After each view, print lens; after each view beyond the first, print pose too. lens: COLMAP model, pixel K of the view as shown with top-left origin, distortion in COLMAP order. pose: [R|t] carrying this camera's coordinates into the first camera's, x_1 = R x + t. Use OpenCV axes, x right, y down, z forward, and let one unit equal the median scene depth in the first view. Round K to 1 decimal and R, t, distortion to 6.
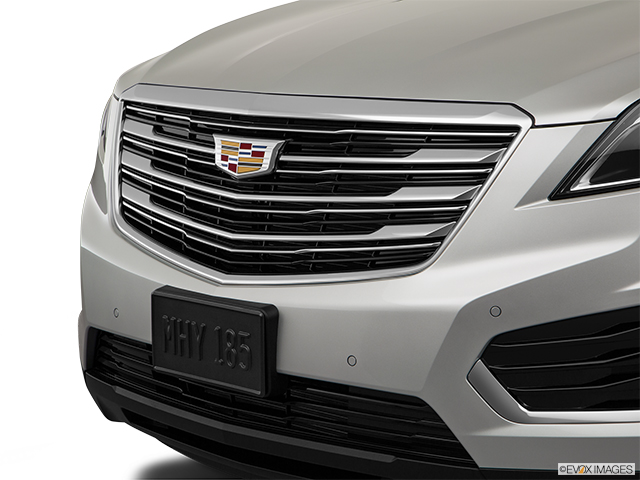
lens RADIAL K [[1671.7, 0, 318.0], [0, 1671.7, 235.5], [0, 0, 1]] dist [0.283122, 0.000000]
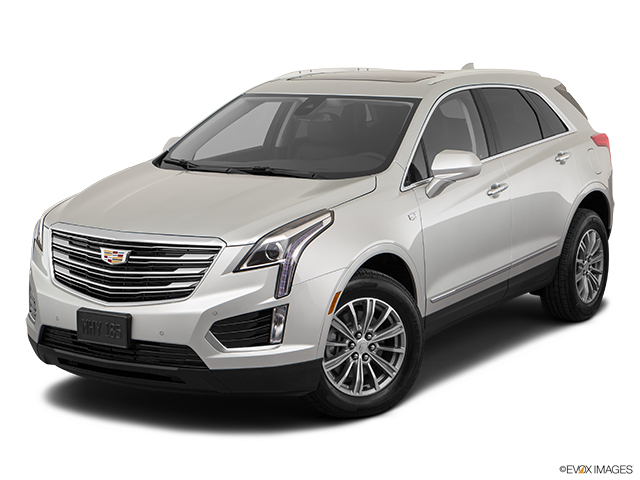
lens RADIAL K [[1142.6, 0, 298.4], [0, 1142.6, 237.3], [0, 0, 1]] dist [0.234810, 0.000000]
pose [[0.975043, -0.024000, 0.220717, -0.164597], [0.025066, 0.999684, -0.002033, -0.068664], [-0.220598, 0.007515, 0.975336, -0.829903]]
